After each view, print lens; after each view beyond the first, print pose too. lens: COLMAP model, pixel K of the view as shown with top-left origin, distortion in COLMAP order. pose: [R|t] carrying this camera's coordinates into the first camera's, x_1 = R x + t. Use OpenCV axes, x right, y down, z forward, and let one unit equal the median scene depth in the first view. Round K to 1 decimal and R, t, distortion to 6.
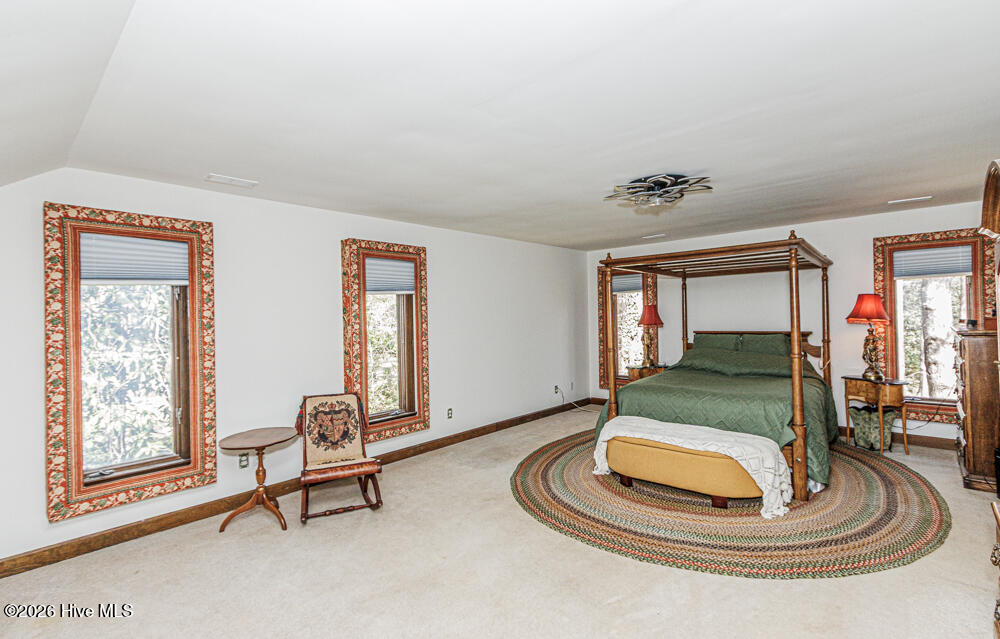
lens RADIAL K [[460.3, 0, 501.4], [0, 460.3, 320.5], [0, 0, 1]] dist [0.004676, -0.002459]
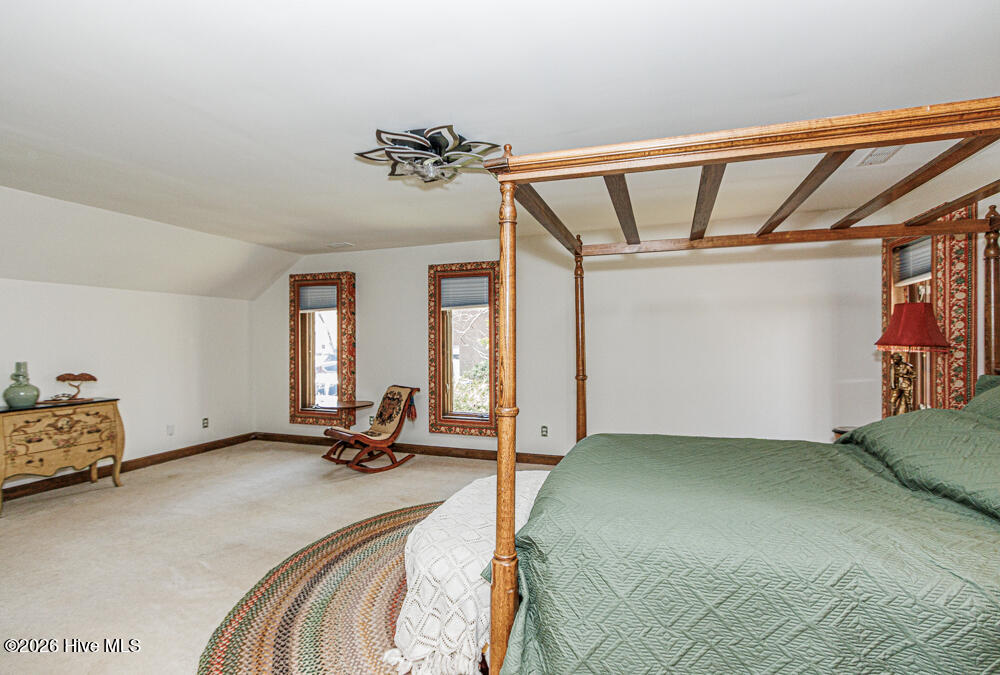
lens RADIAL K [[461.8, 0, 503.3], [0, 461.8, 335.7], [0, 0, 1]] dist [-0.020416, -0.000465]
pose [[0.395866, 0.010968, -0.918243, 0.881375], [-0.011964, 0.999905, 0.006785, 0.001840], [0.918230, 0.008300, 0.395960, 0.674014]]
